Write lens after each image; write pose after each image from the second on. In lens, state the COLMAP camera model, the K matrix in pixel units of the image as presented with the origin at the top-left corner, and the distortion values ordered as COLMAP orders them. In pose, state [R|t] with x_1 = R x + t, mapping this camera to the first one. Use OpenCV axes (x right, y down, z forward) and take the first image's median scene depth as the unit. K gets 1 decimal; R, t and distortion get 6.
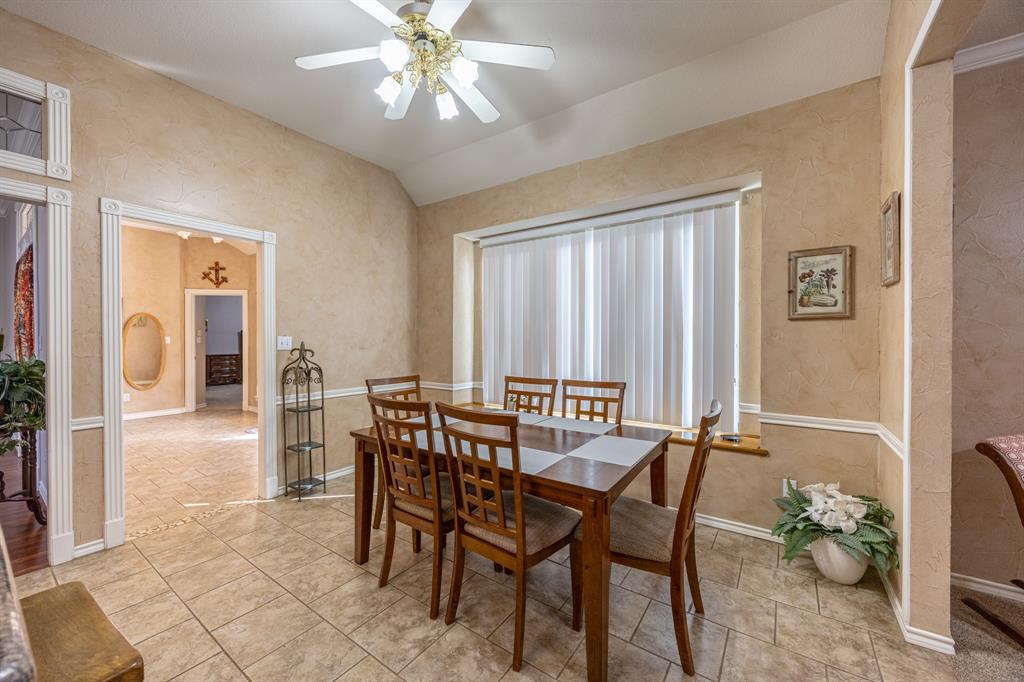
lens RADIAL K [[399.4, 0, 504.7], [0, 399.4, 338.8], [0, 0, 1]] dist [-0.003926, 0.000347]
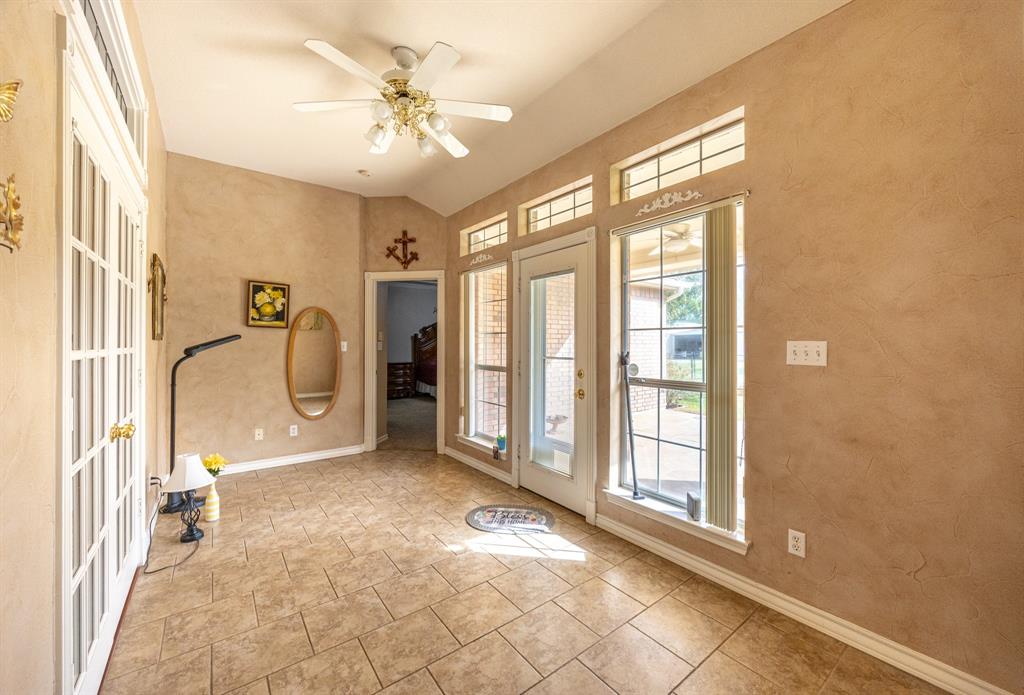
lens RADIAL K [[392.3, 0, 513.0], [0, 392.3, 346.5], [0, 0, 1]] dist [-0.003887, -0.000508]
pose [[0.954722, 0.001750, -0.297494, -0.347829], [-0.002774, 0.999992, -0.003021, 0.005357], [0.297486, 0.003709, 0.954719, 0.419169]]
